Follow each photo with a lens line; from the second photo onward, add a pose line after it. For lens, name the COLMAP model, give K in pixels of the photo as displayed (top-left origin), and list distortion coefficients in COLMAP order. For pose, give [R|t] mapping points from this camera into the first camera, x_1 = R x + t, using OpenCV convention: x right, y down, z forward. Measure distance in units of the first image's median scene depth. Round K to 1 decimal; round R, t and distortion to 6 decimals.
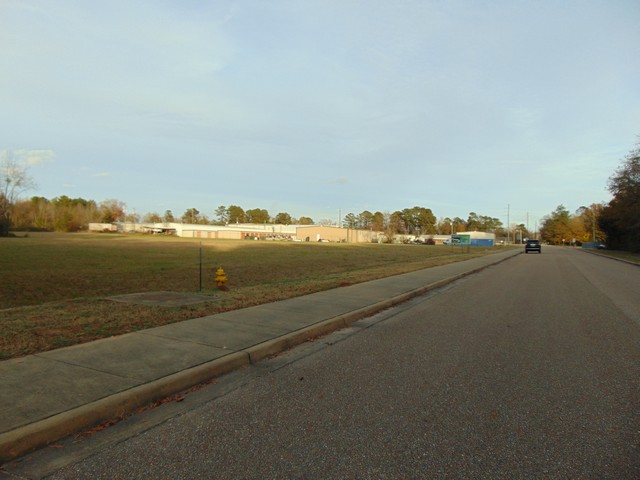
lens RADIAL K [[470.8, 0, 320.0], [0, 470.8, 240.0], [0, 0, 1]] dist [-0.001994, 0.004332]
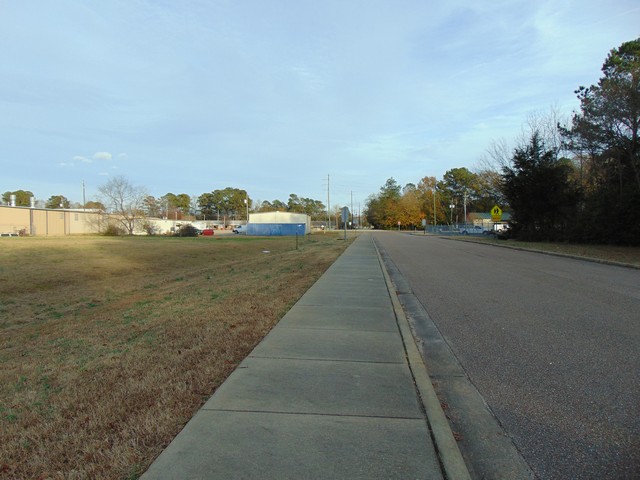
lens RADIAL K [[470.8, 0, 320.0], [0, 470.8, 240.0], [0, 0, 1]] dist [-0.001994, 0.004332]
pose [[0.938805, -0.033396, 0.342826, 0.072322], [0.024105, 0.999218, 0.031329, 0.000361], [-0.343604, -0.021148, 0.938876, 0.169143]]
